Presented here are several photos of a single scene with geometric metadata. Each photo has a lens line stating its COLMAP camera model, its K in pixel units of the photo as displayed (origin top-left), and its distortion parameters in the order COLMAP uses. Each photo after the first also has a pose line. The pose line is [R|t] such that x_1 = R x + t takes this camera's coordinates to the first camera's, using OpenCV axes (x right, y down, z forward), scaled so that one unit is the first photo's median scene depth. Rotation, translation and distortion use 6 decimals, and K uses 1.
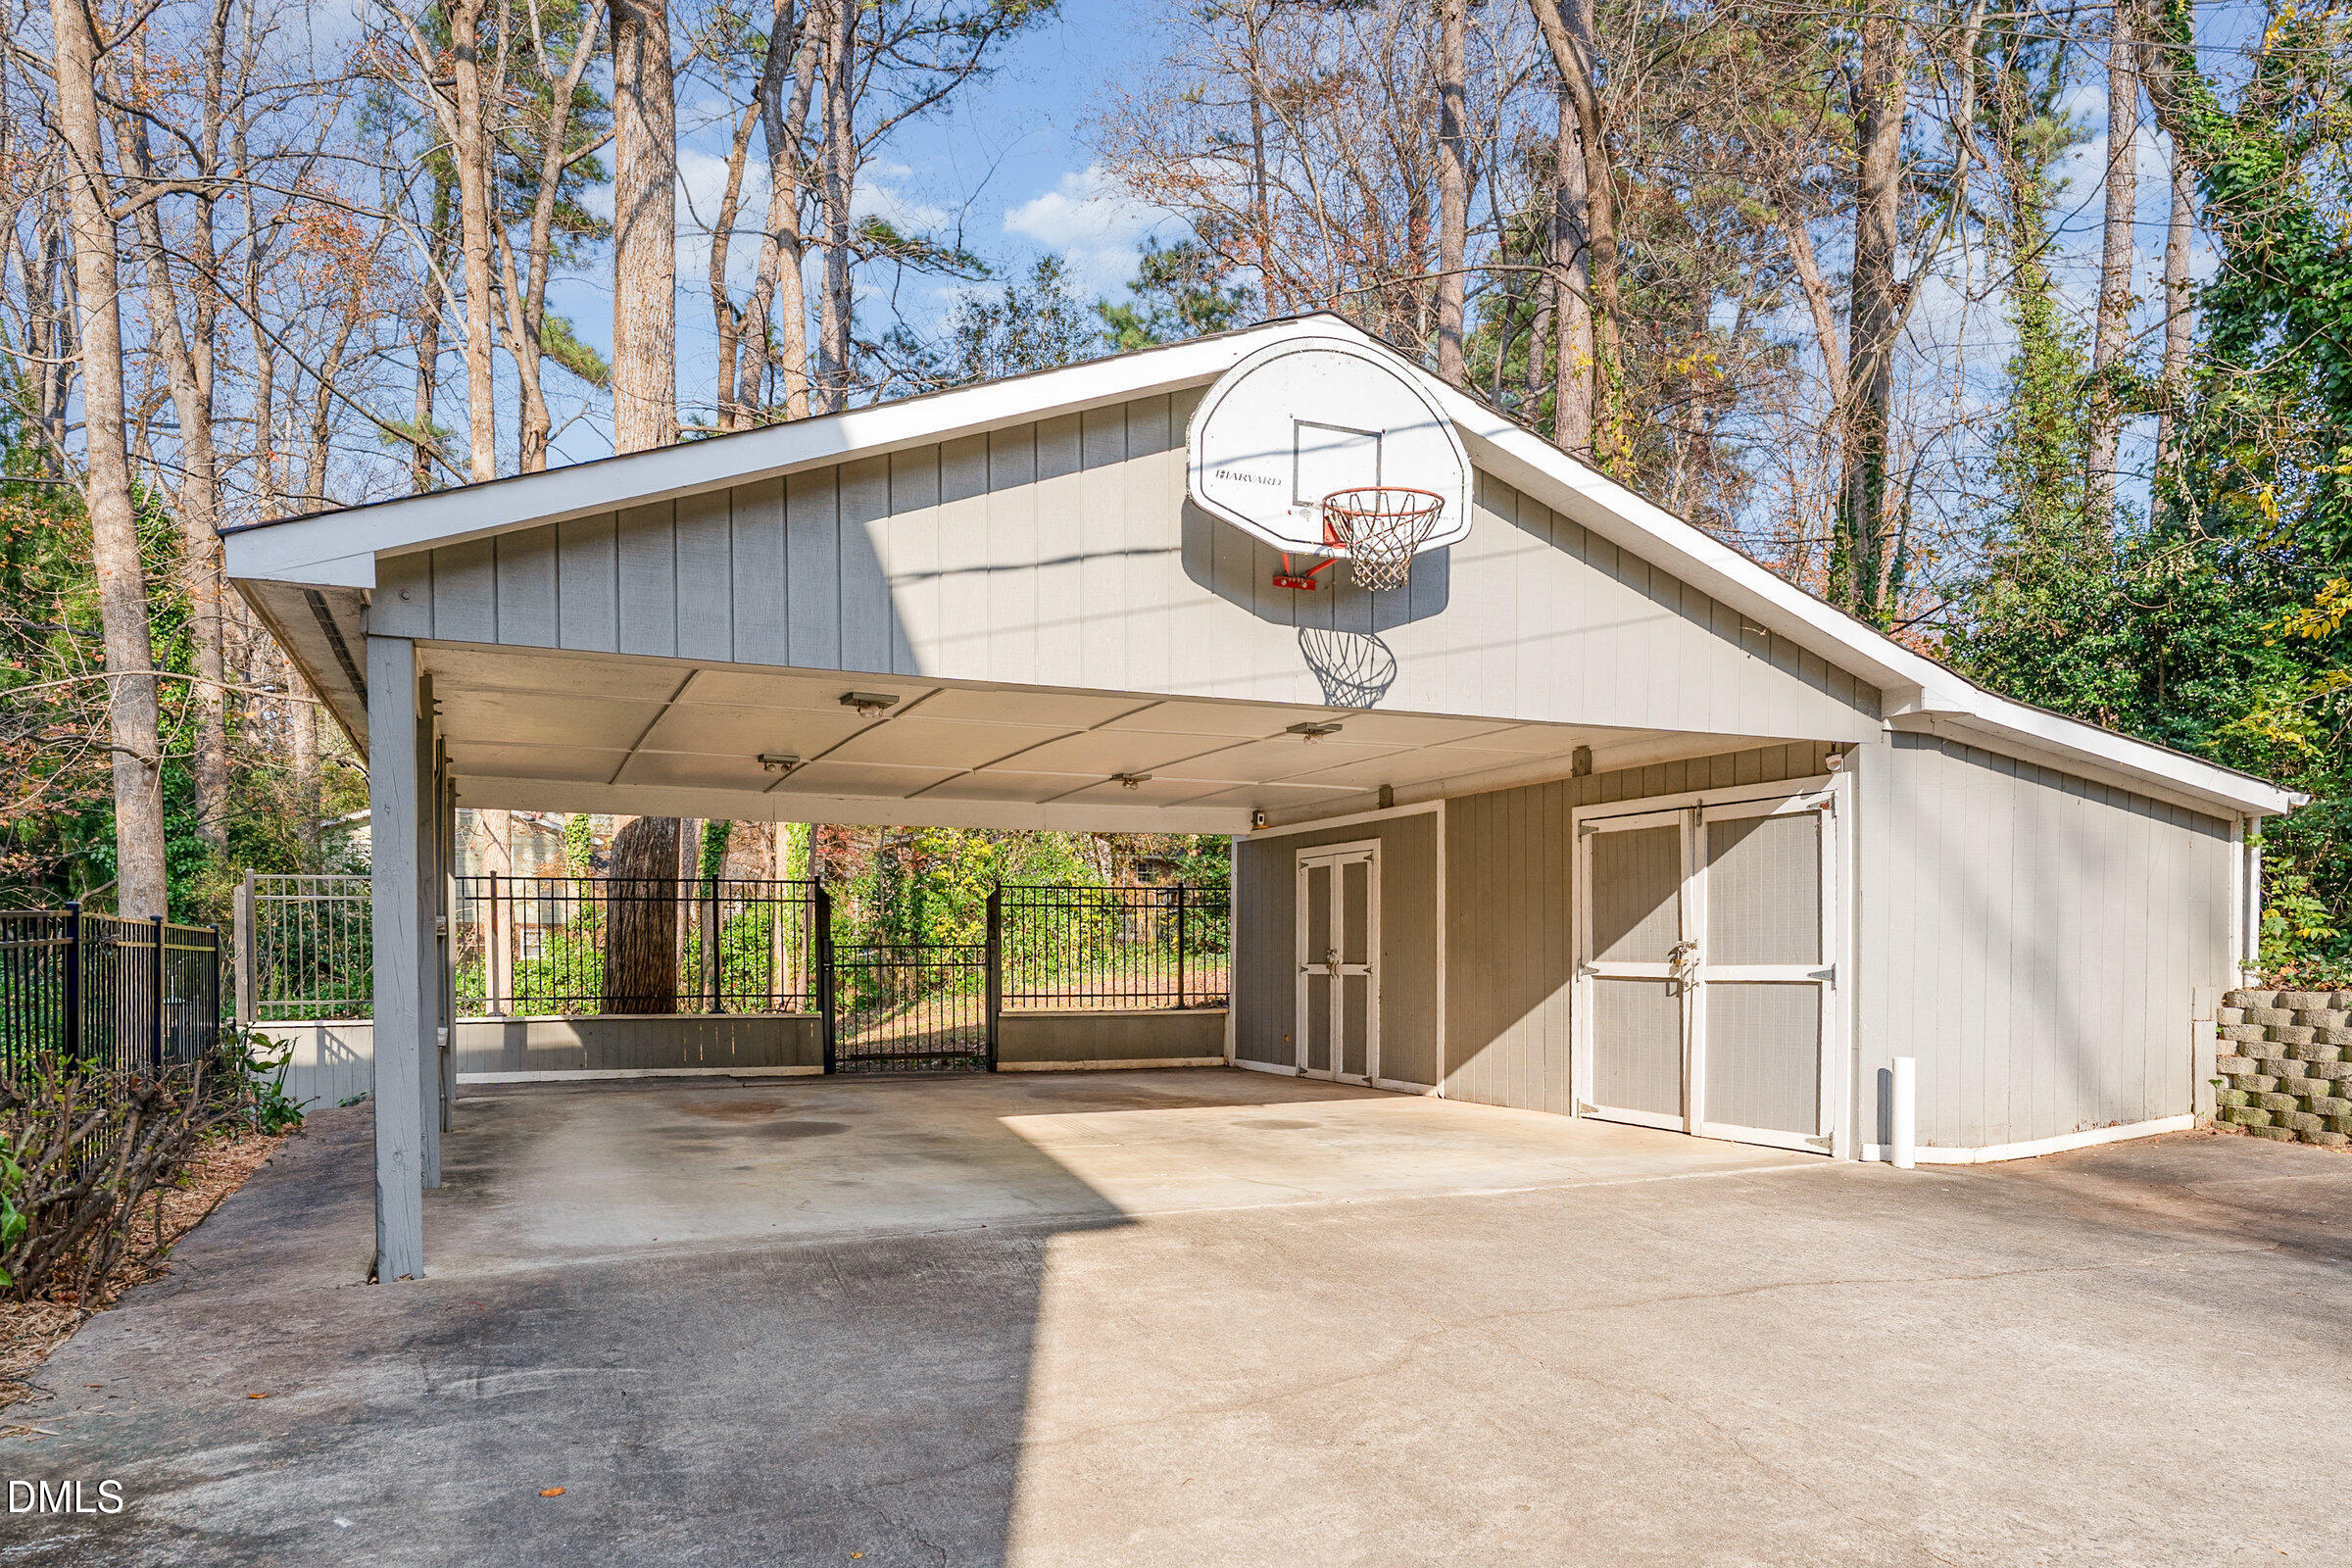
lens RADIAL K [[1539.3, 0, 1197.6], [0, 1539.3, 932.9], [0, 0, 1]] dist [0.004128, 0.000603]
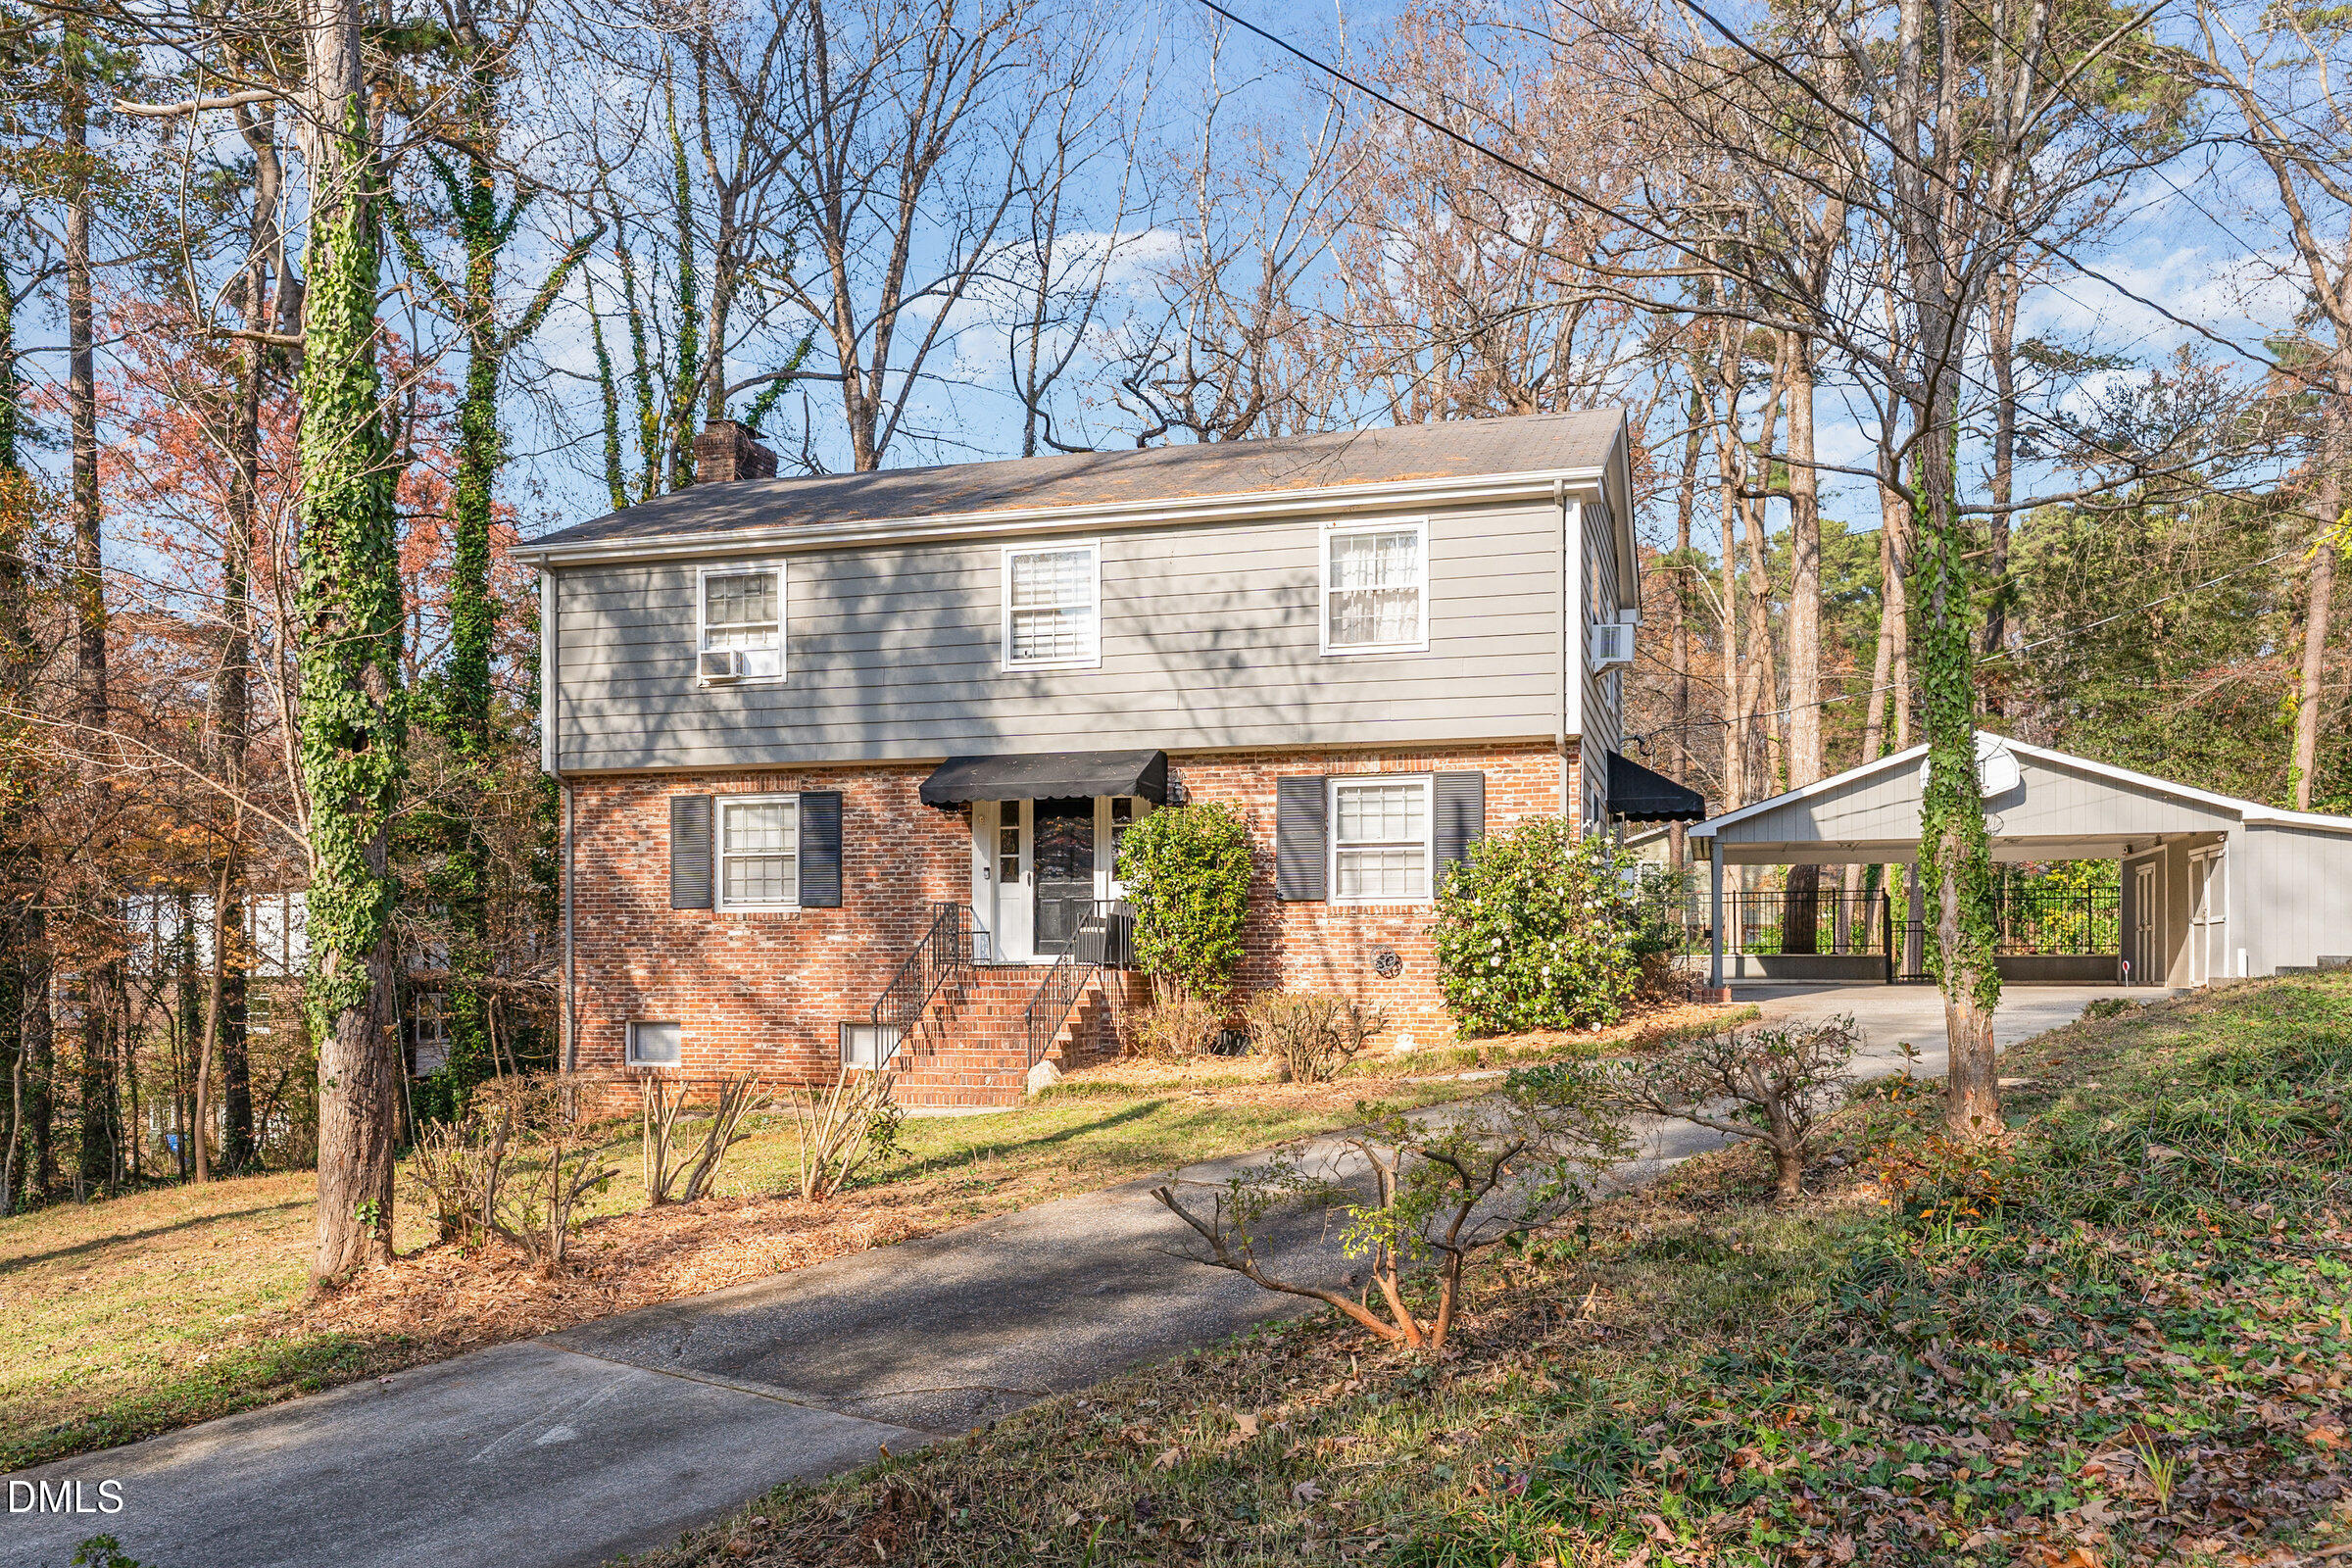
lens RADIAL K [[1969.3, 0, 1117.7], [0, 1969.3, 944.2], [0, 0, 1]] dist [-0.000969, 0.009582]
pose [[0.744517, -0.008303, -0.667551, 1.510845], [0.007420, 0.999964, -0.004163, 0.086196], [0.667562, -0.001854, 0.744552, -3.344904]]
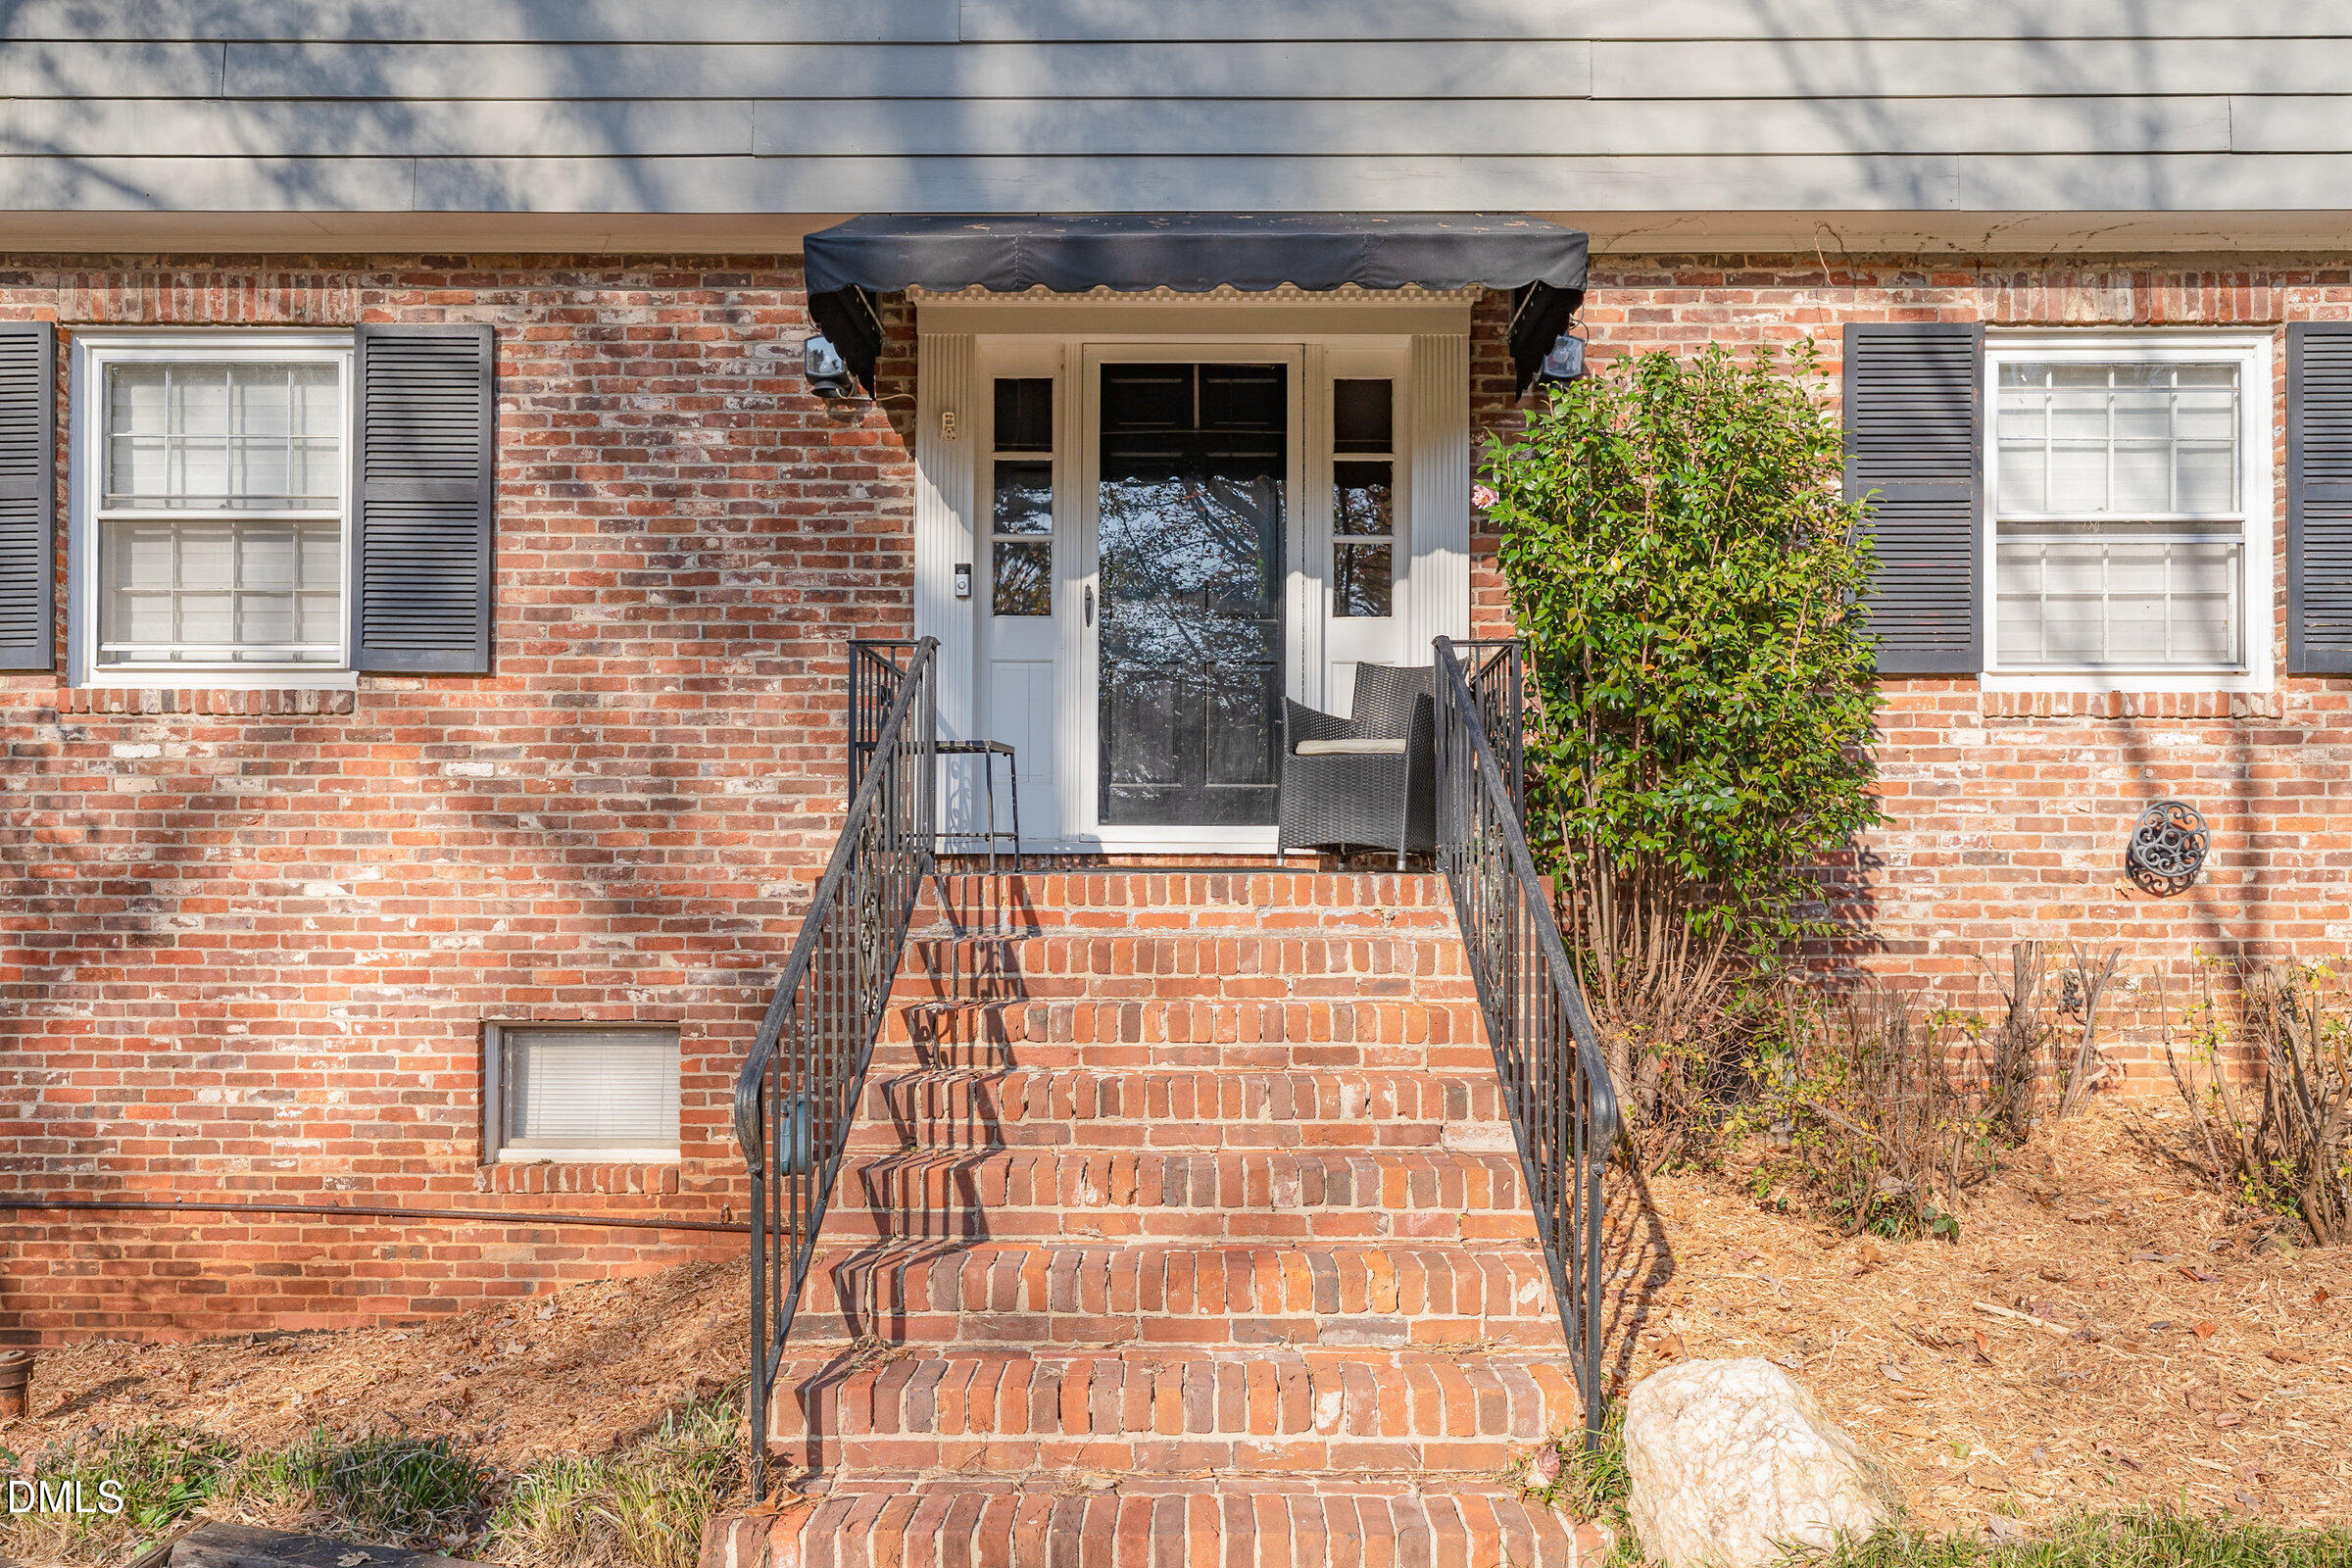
lens RADIAL K [[1564.0, 0, 1186.2], [0, 1564.0, 805.8], [0, 0, 1]] dist [0.002023, 0.002187]
pose [[0.903581, -0.007990, -0.428342, -0.402710], [0.000389, 0.999841, -0.017830, 0.094758], [0.428416, 0.015944, 0.903441, -1.741750]]
